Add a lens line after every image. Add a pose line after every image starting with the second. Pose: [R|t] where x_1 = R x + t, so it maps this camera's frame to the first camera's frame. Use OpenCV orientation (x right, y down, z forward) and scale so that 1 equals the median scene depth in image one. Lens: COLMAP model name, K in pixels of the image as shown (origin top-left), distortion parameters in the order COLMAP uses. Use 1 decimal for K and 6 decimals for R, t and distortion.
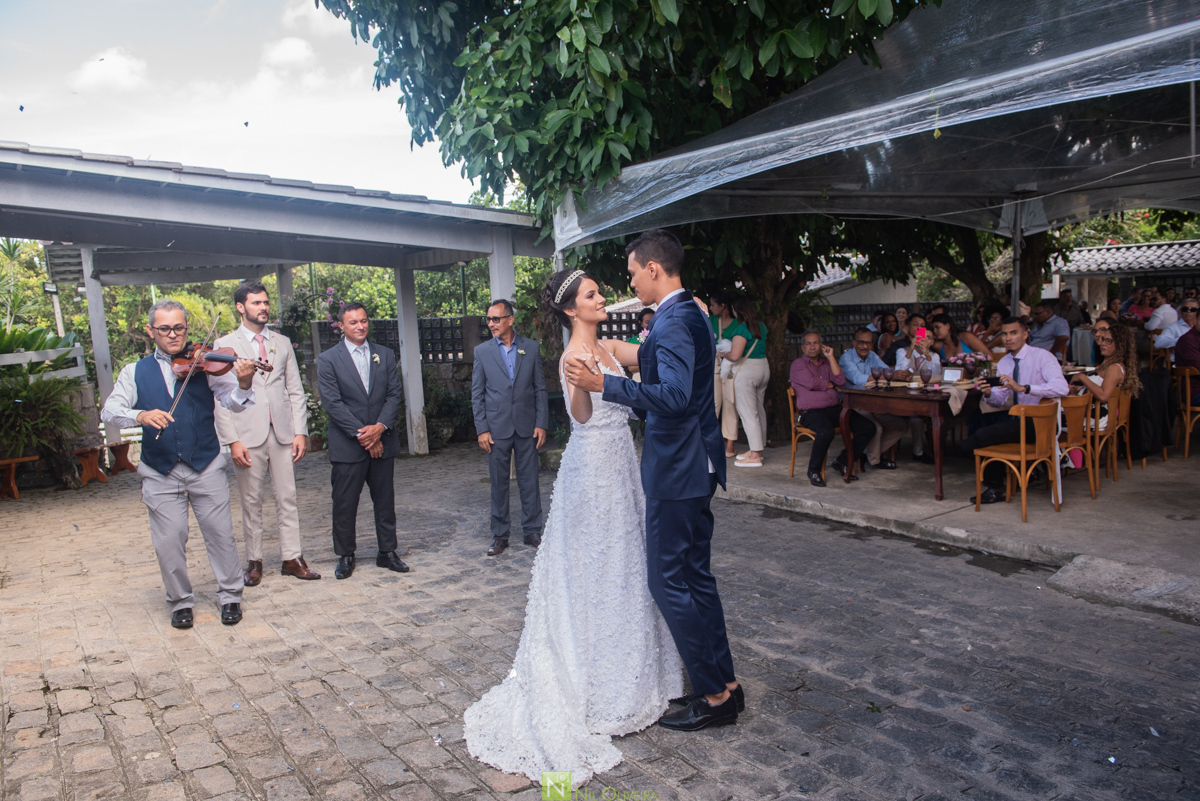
lens RADIAL K [[883.9, 0, 600.0], [0, 883.9, 400.5], [0, 0, 1]] dist [-0.037886, -0.004949]
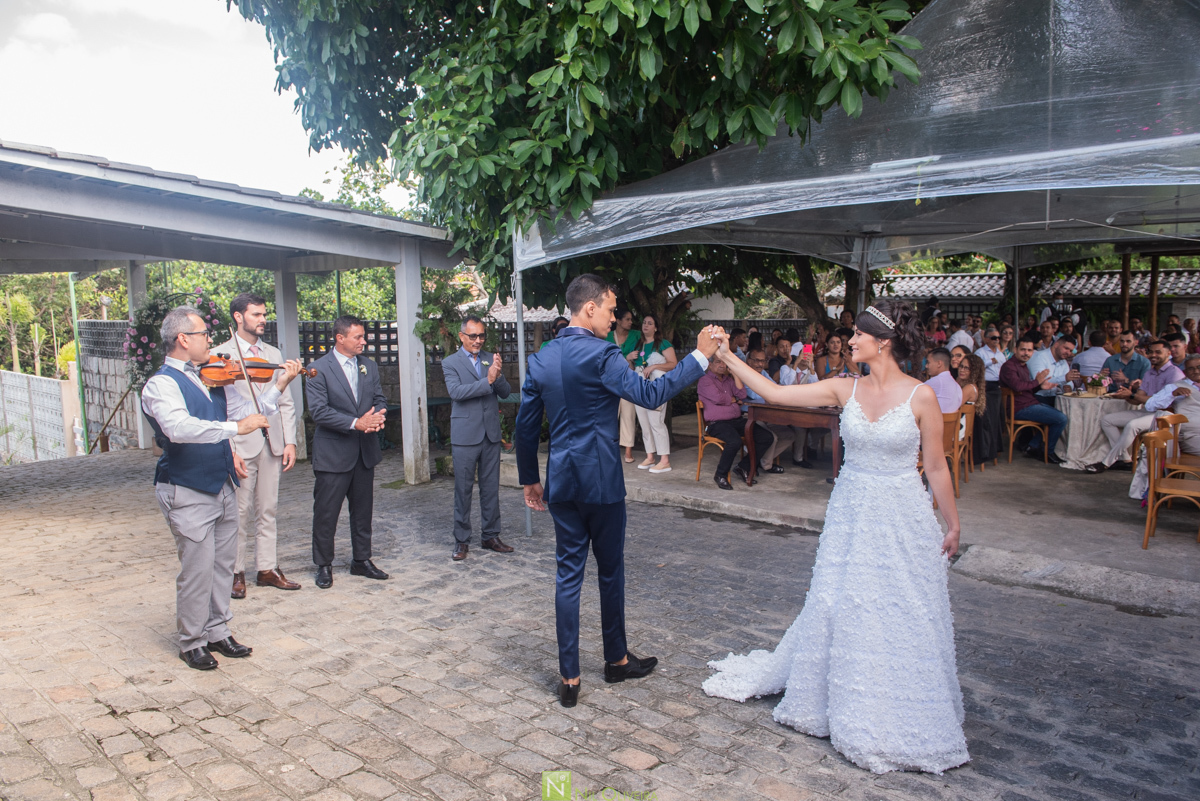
lens RADIAL K [[861.3, 0, 600.0], [0, 861.3, 400.5], [0, 0, 1]] dist [-0.043388, -0.001823]
pose [[0.971850, 0.012278, 0.235279, -0.210495], [-0.011934, 0.999925, -0.002885, -0.013473], [-0.235296, -0.000004, 0.971924, -0.030762]]
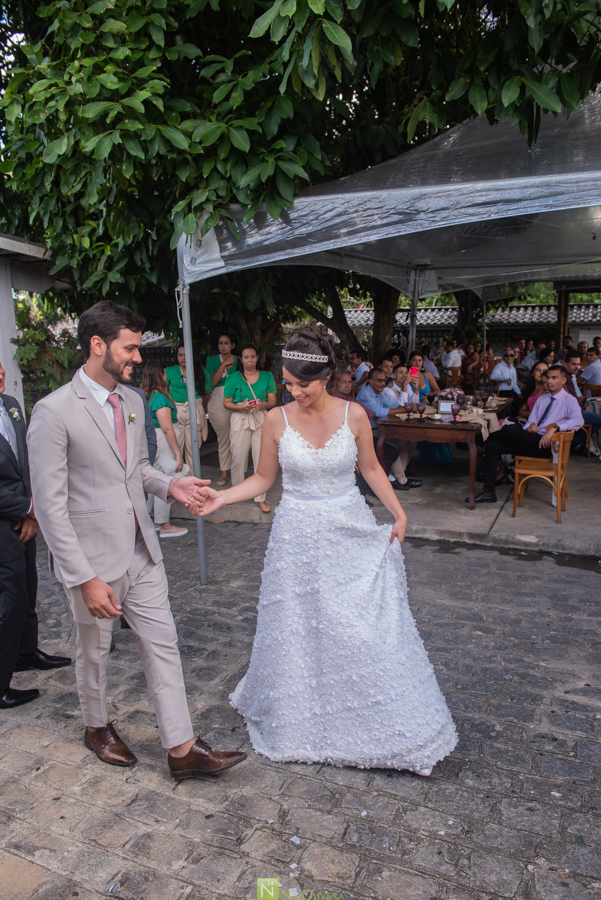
lens RADIAL K [[646.0, 0, 306.6], [0, 646.0, 449.7], [0, 0, 1]] dist [-0.043388, -0.001823]
pose [[0.851324, -0.060434, 0.521148, -0.322208], [0.031107, 0.997410, 0.064848, -0.042692], [-0.523717, -0.038995, 0.850999, 0.402513]]
